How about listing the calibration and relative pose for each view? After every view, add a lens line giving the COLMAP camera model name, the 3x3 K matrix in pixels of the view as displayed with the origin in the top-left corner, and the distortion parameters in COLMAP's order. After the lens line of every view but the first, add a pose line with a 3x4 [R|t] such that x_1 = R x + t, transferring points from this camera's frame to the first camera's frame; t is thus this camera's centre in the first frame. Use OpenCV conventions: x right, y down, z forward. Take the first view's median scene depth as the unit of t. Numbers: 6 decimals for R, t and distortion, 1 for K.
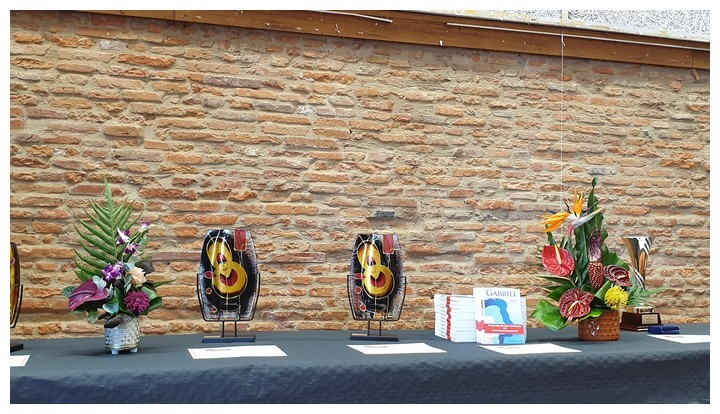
lens RADIAL K [[804.5, 0, 346.6], [0, 804.5, 207.4], [0, 0, 1]] dist [0.220114, -0.747282]
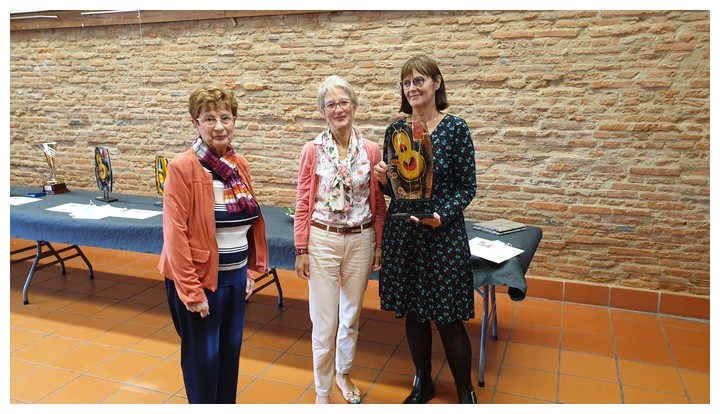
lens RADIAL K [[558.3, 0, 368.5], [0, 558.3, 196.1], [0, 0, 1]] dist [0.023983, 0.002856]
pose [[0.770023, 0.101255, -0.629930, 1.459470], [0.044315, 0.976454, 0.211125, -0.071097], [0.636475, -0.190486, 0.747405, 0.417493]]
